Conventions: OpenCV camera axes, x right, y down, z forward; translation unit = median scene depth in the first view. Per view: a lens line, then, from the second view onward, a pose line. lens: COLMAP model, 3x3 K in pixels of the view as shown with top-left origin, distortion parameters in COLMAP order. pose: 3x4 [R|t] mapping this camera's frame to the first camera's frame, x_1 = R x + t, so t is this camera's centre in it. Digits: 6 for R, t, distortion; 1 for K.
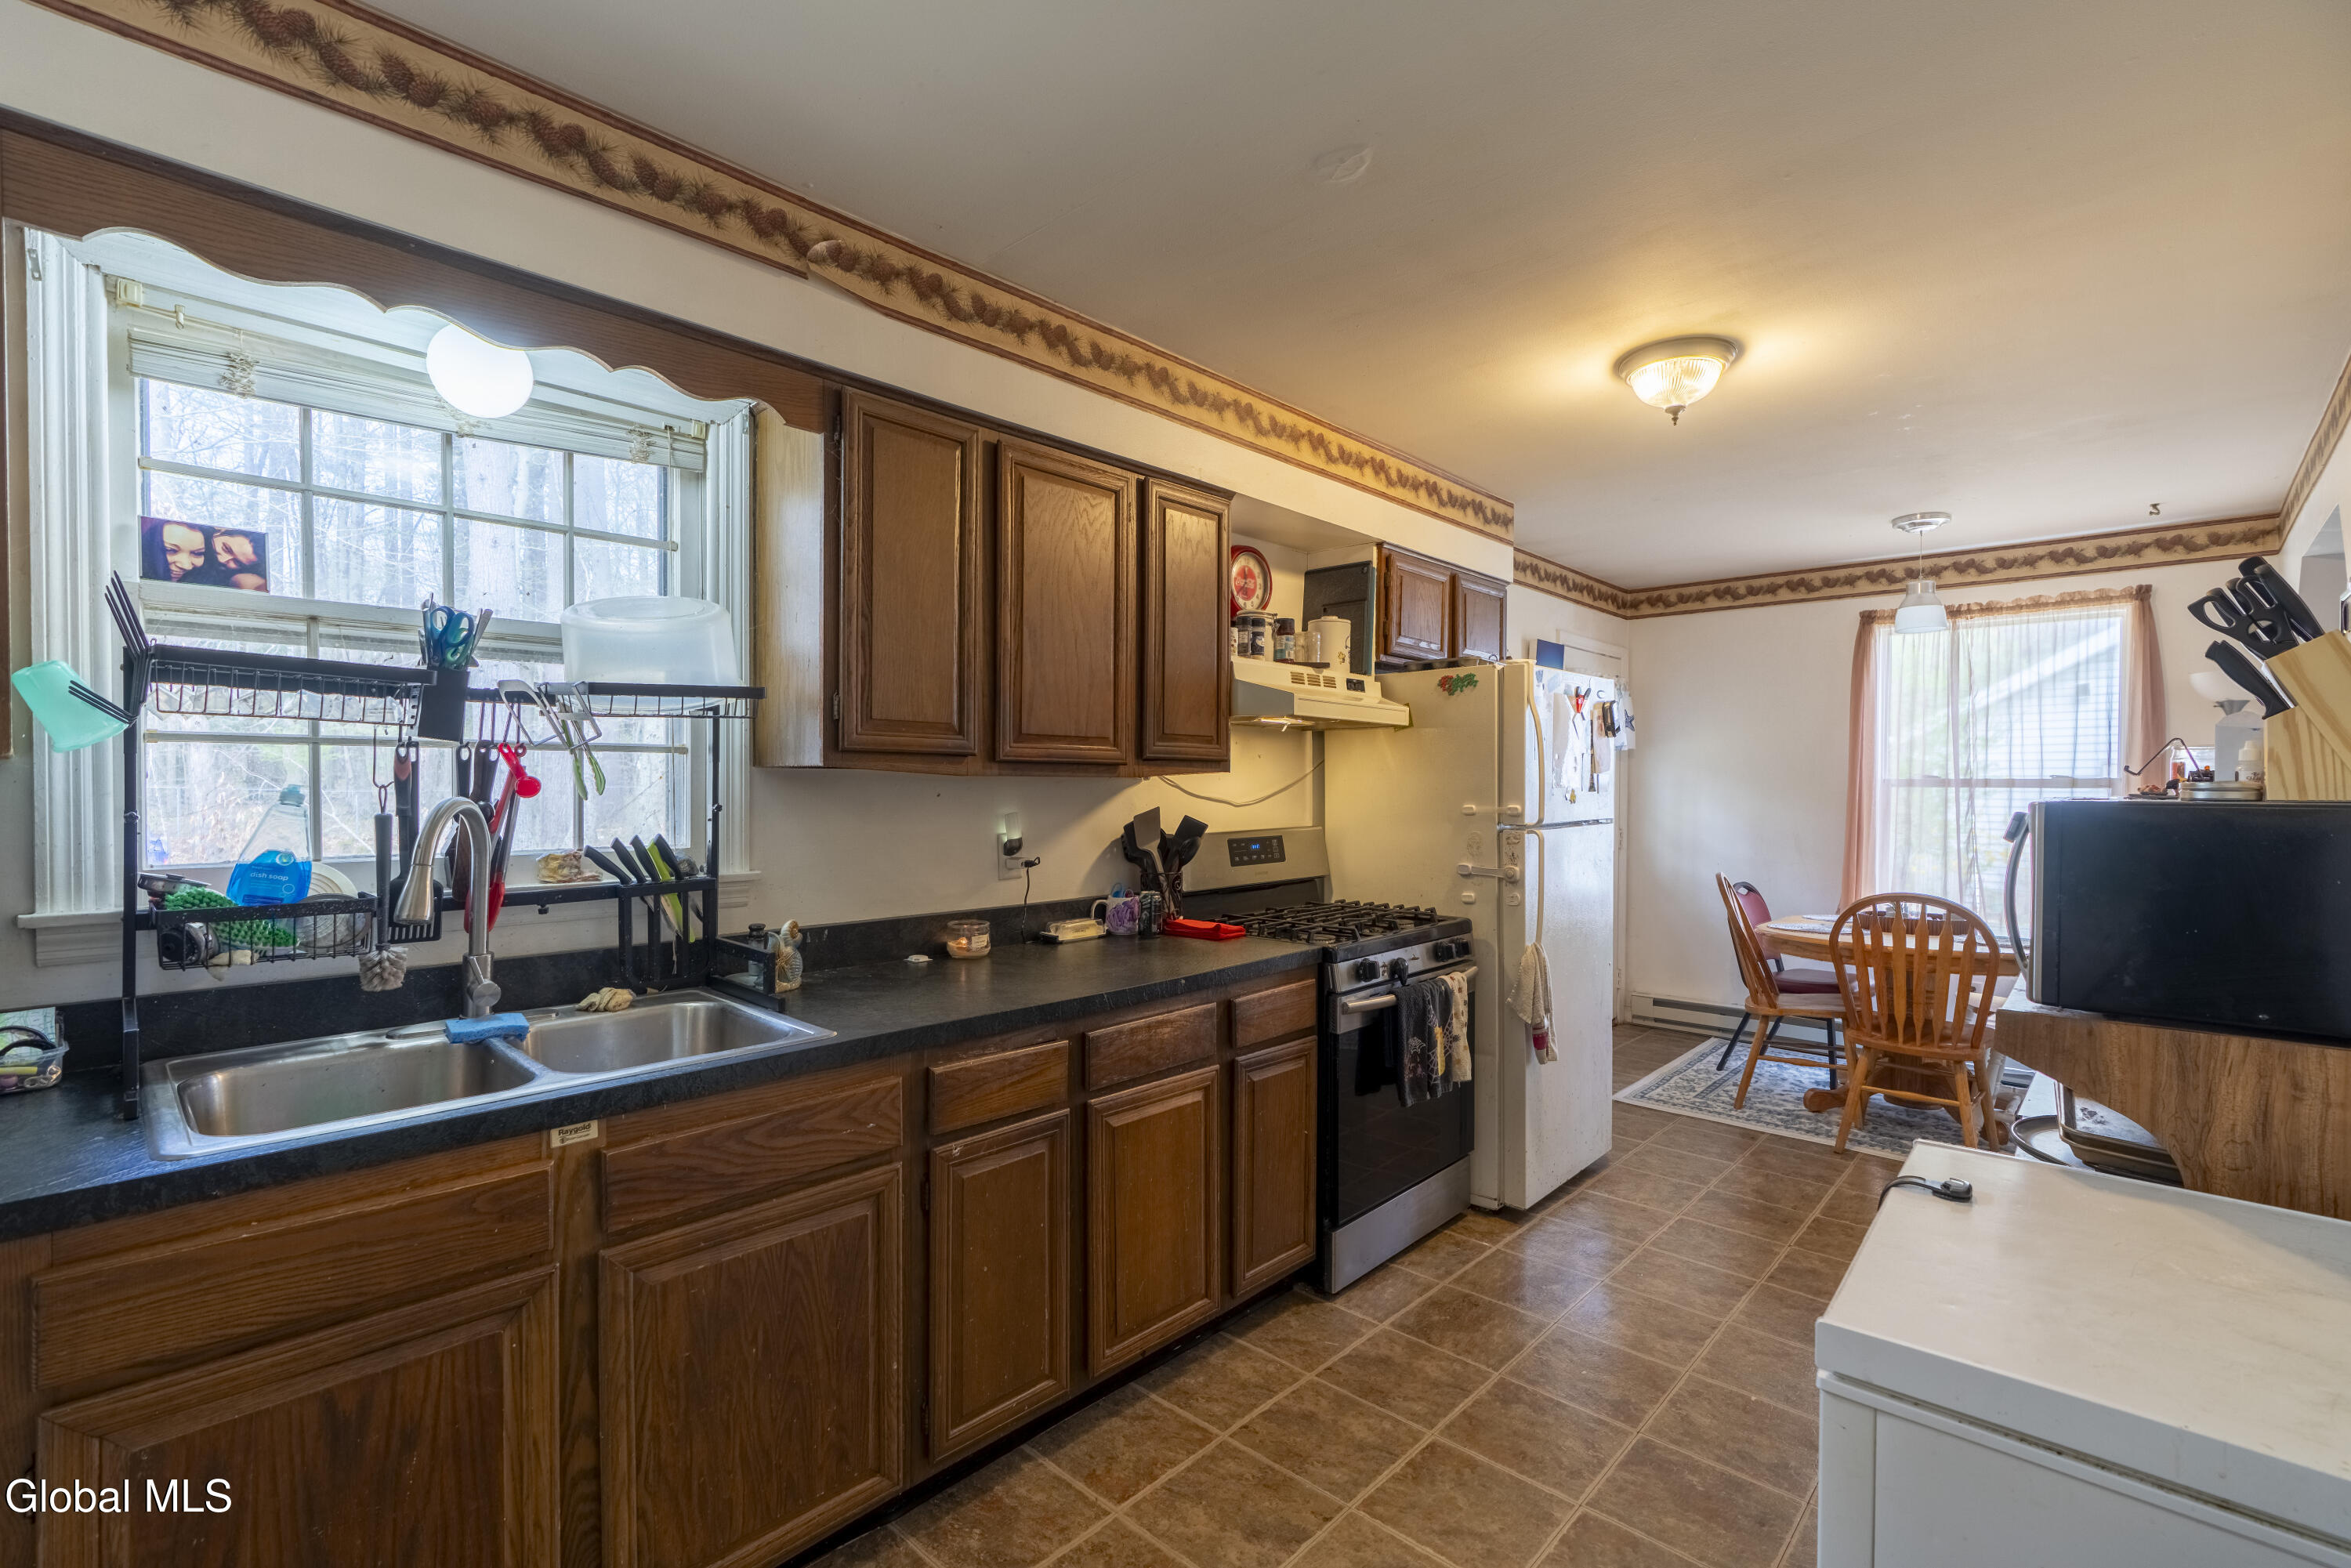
lens RADIAL K [[1058.6, 0, 1160.3], [0, 1058.6, 800.3], [0, 0, 1]] dist [-0.002053, -0.000118]
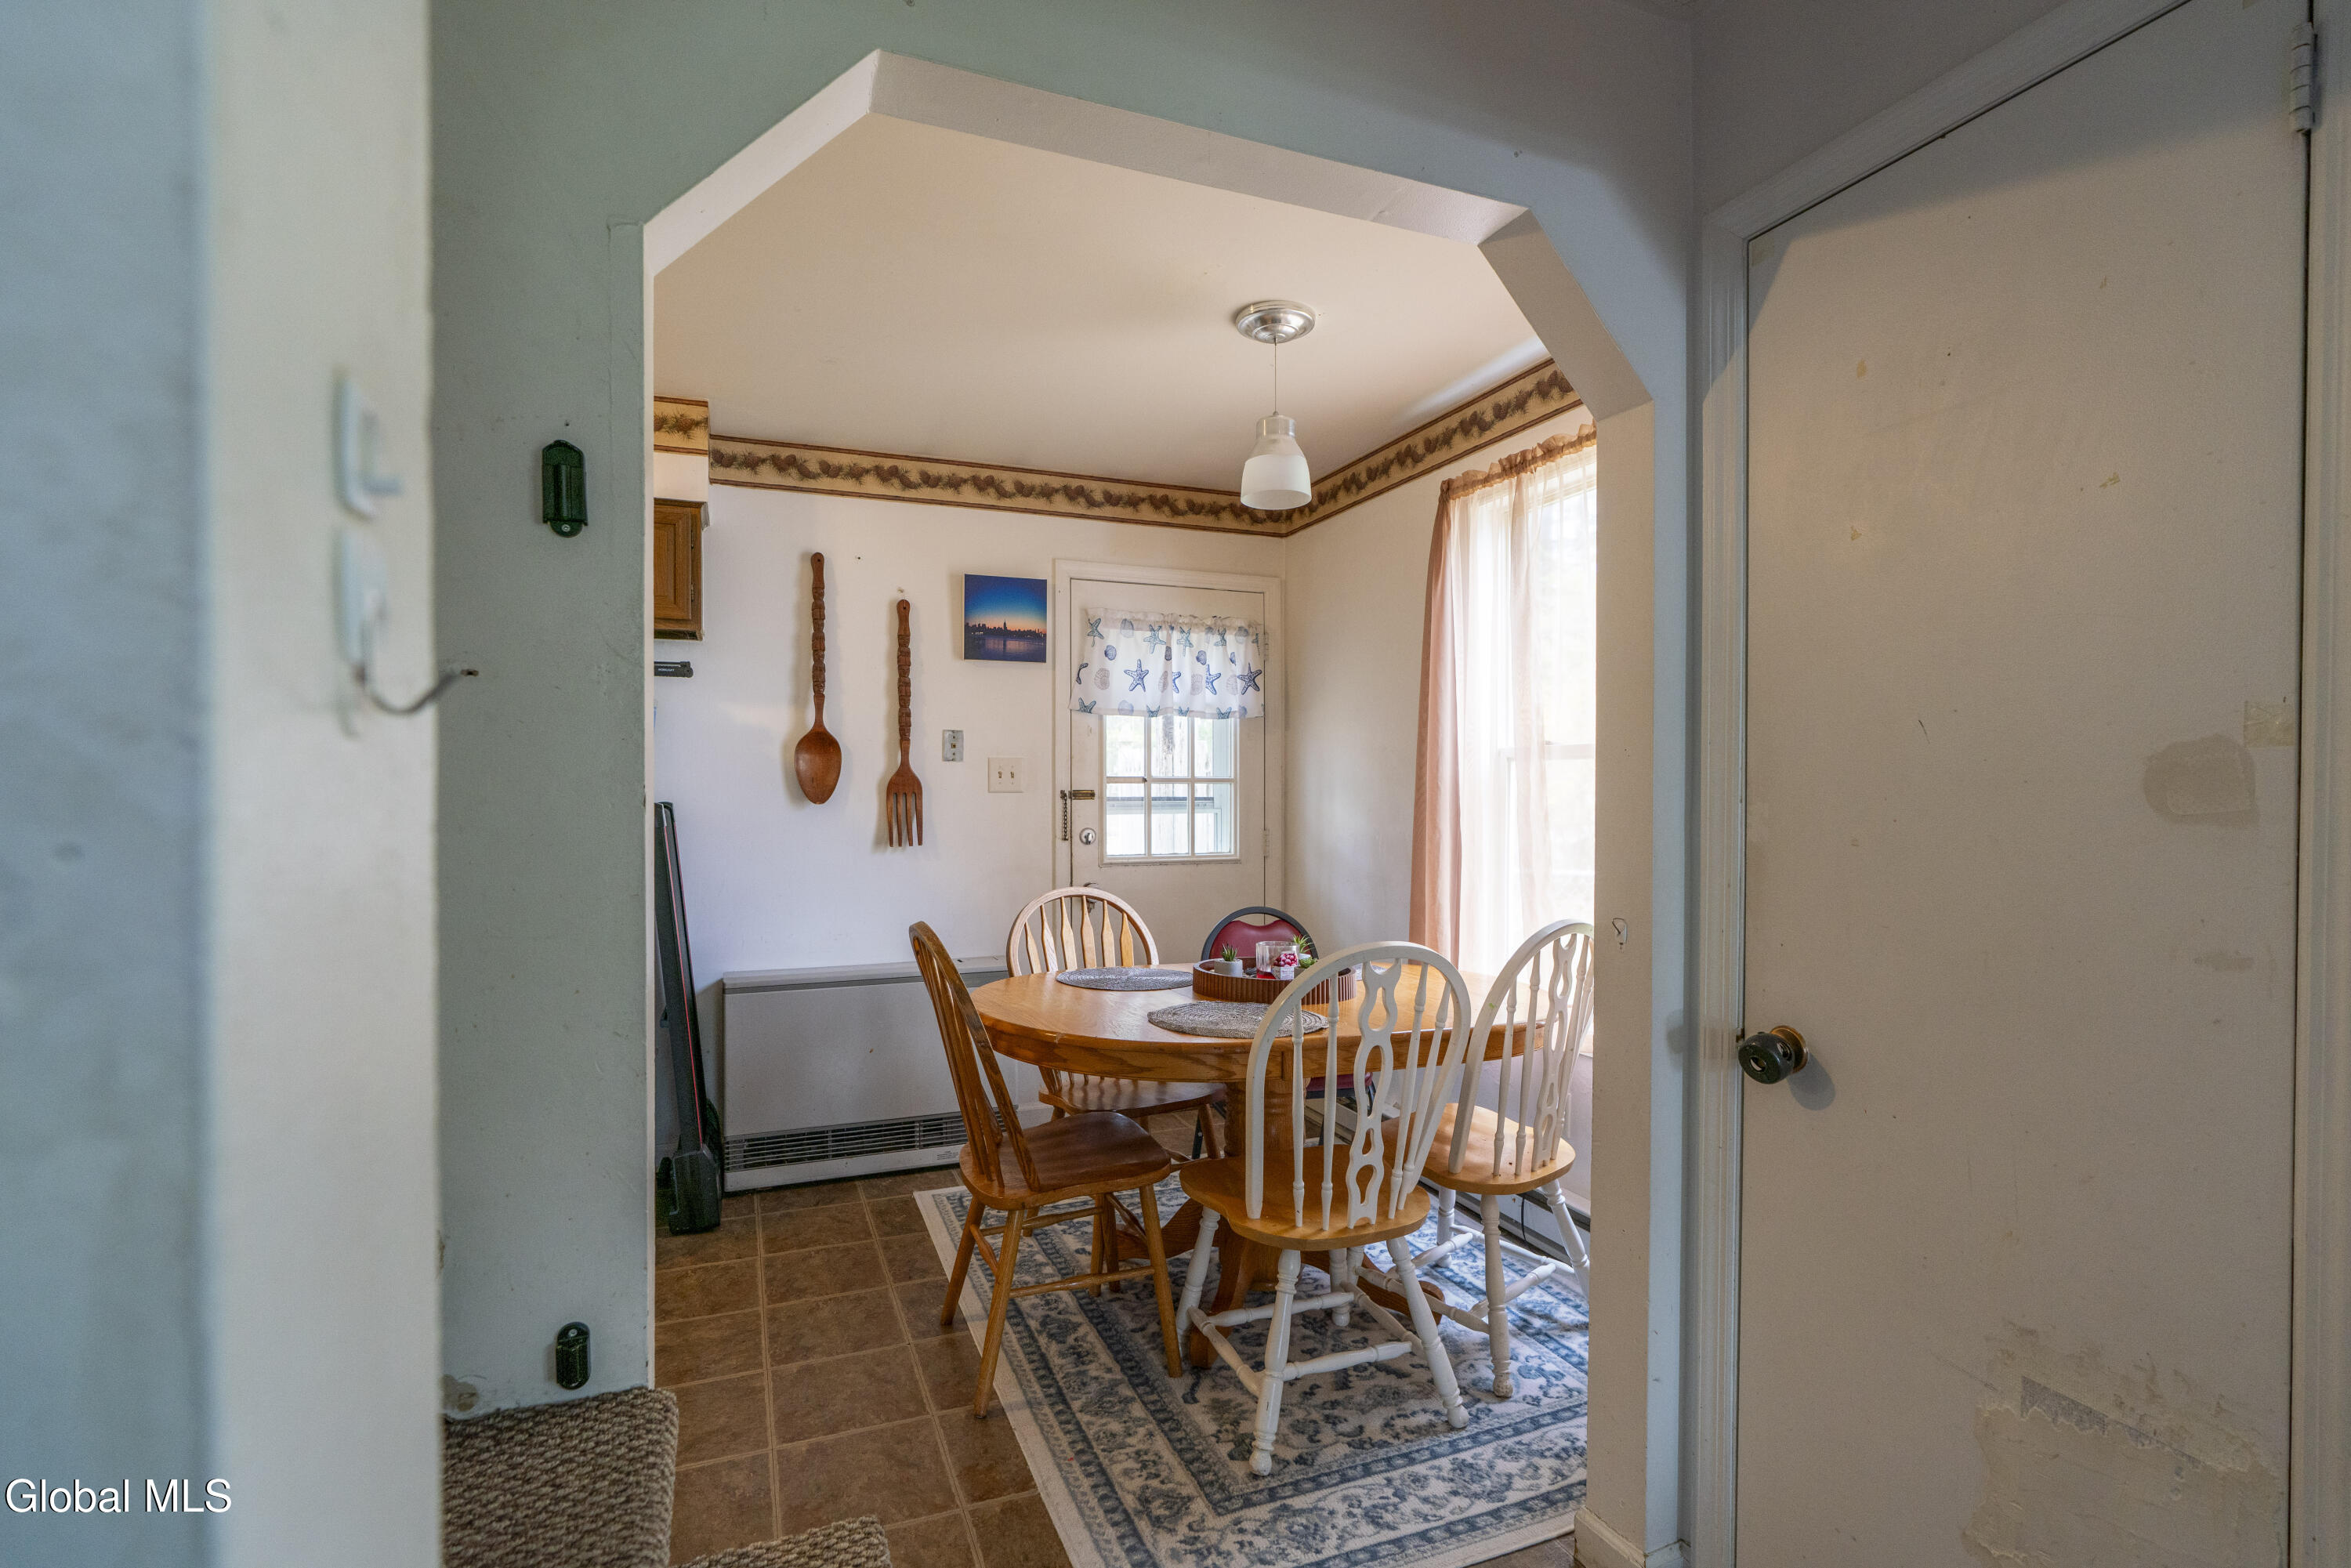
lens RADIAL K [[1097.9, 0, 1172.5], [0, 1097.9, 795.9], [0, 0, 1]] dist [-0.023445, -0.000022]
pose [[0.902321, -0.003952, -0.431047, 1.234842], [-0.001799, 0.999915, -0.012933, 0.024485], [0.431061, 0.012445, 0.902237, 0.535081]]
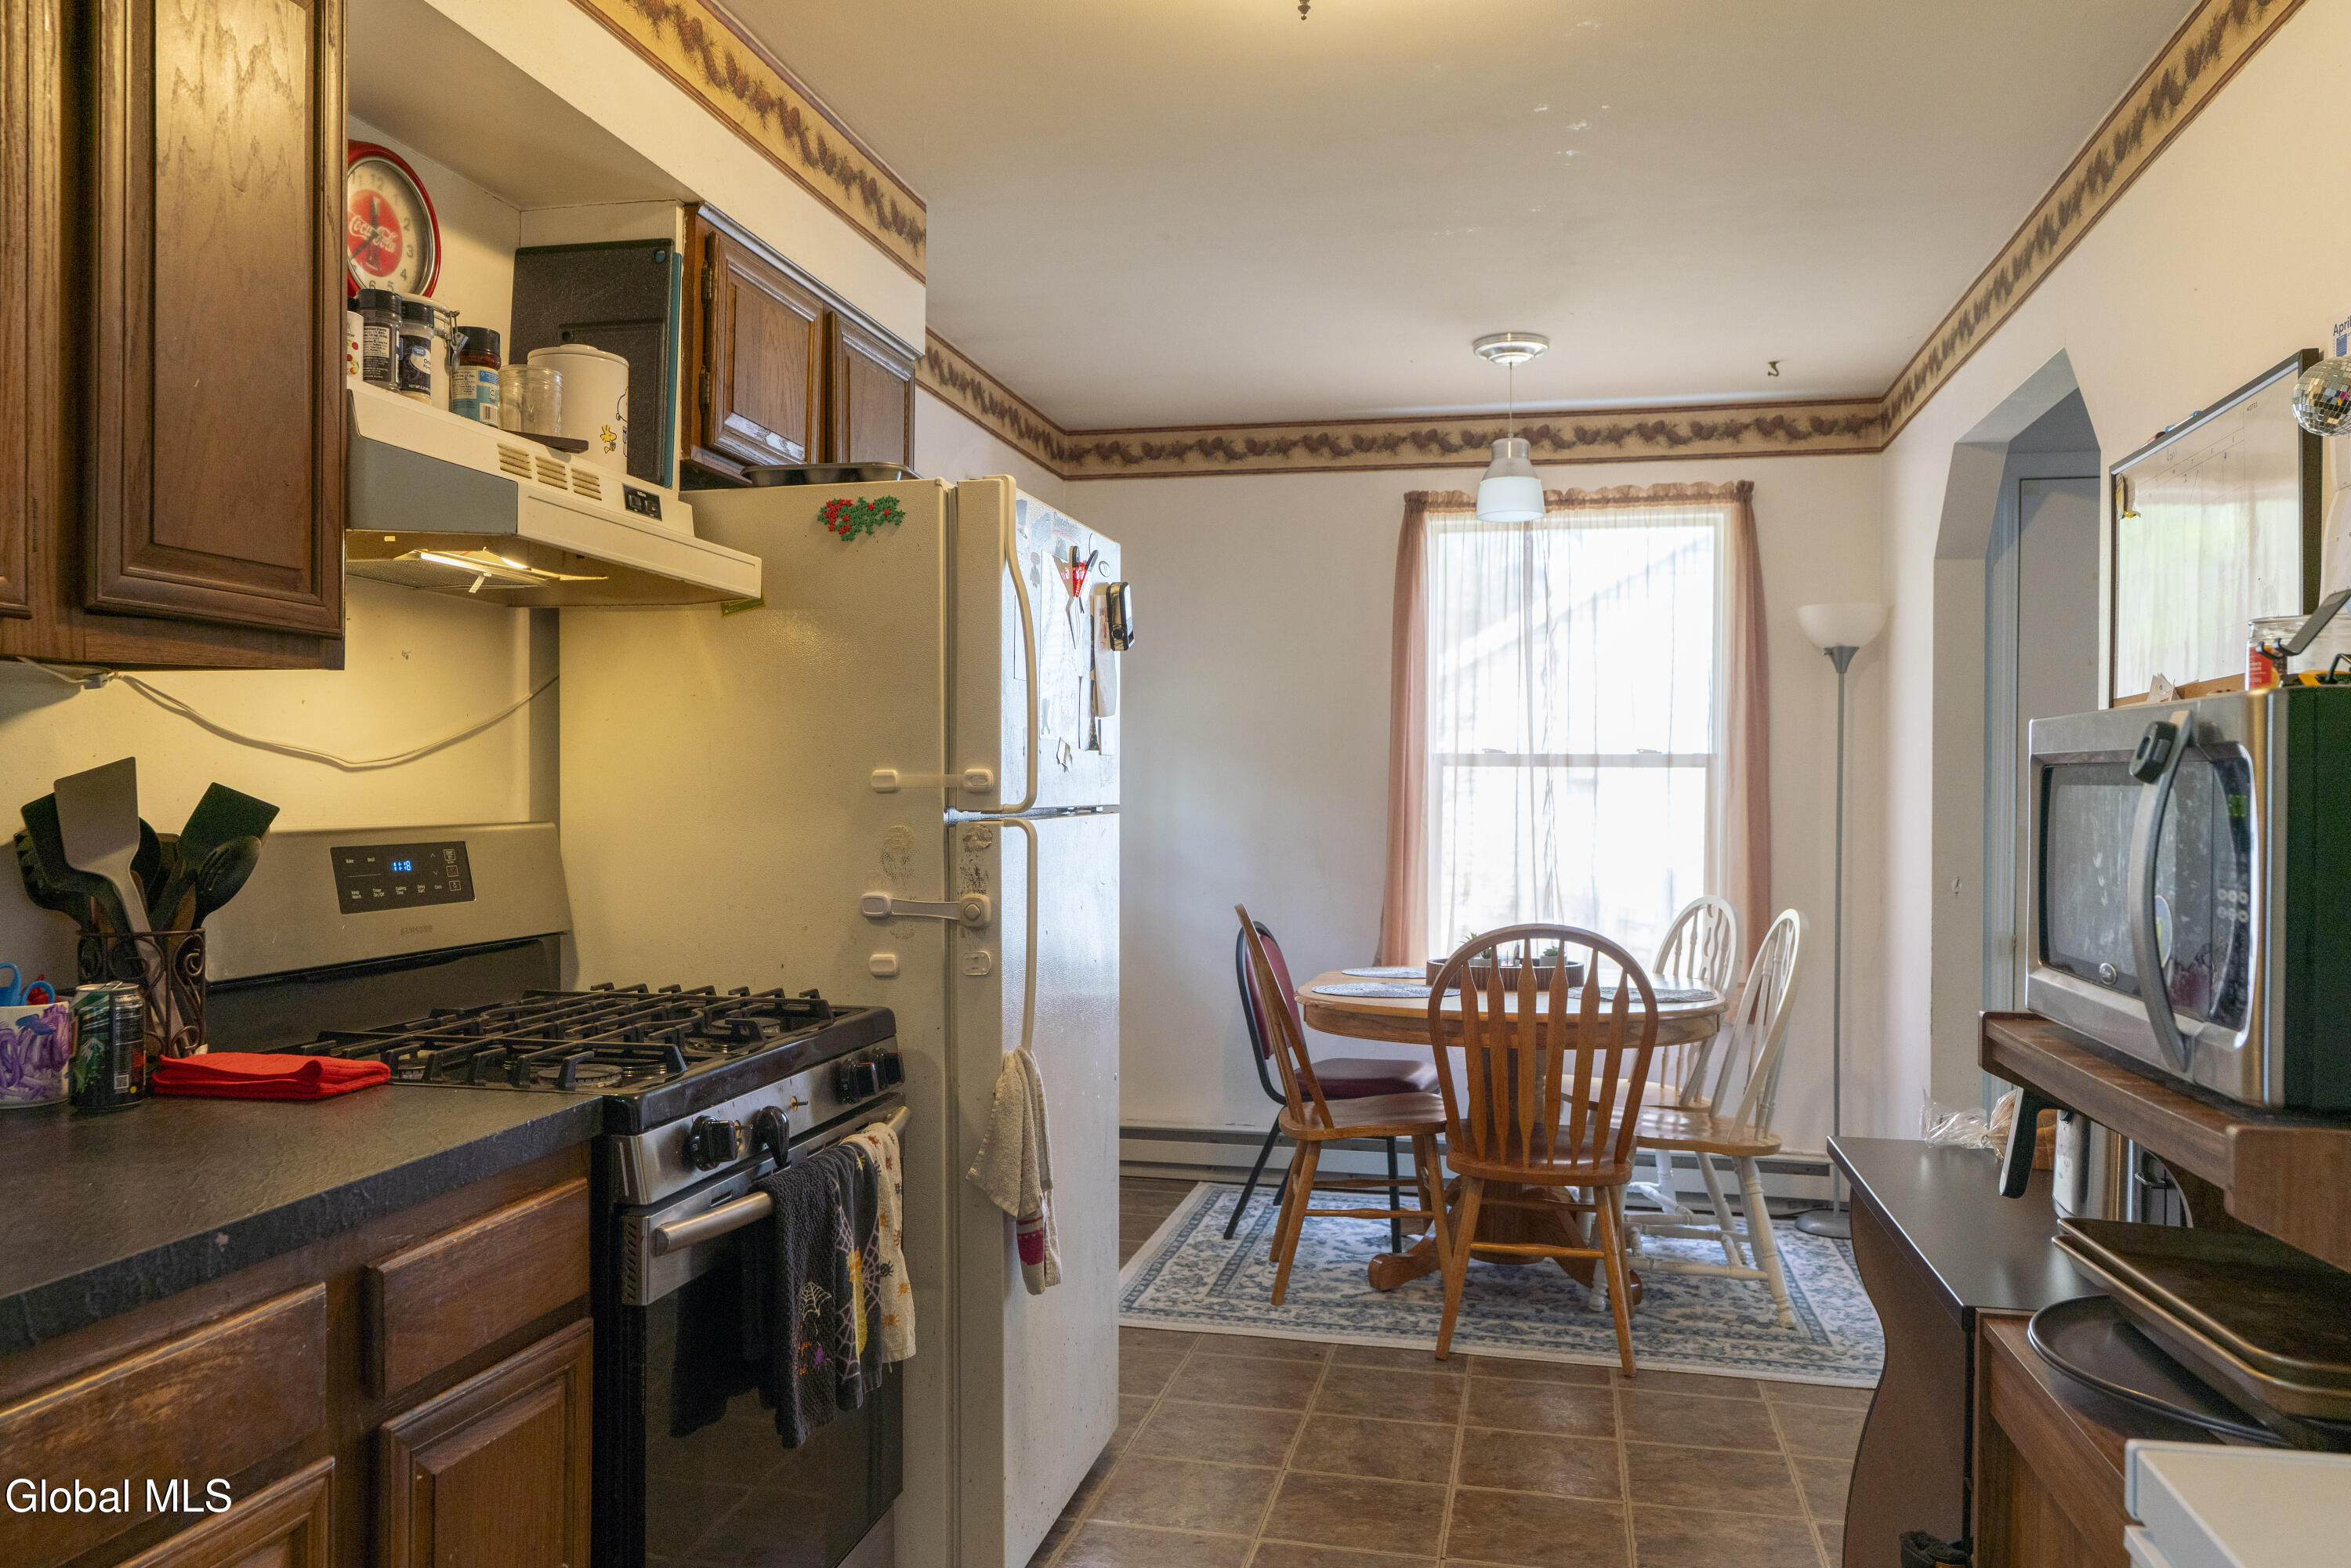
lens RADIAL K [[1760.2, 0, 1175.1], [0, 1760.2, 798.8], [0, 0, 1]] dist [-0.000014, -0.002356]
pose [[0.859424, 0.000360, 0.511264, -0.003012], [0.005502, 0.999935, -0.009953, 0.025828], [-0.511234, 0.011367, 0.859366, 0.246298]]
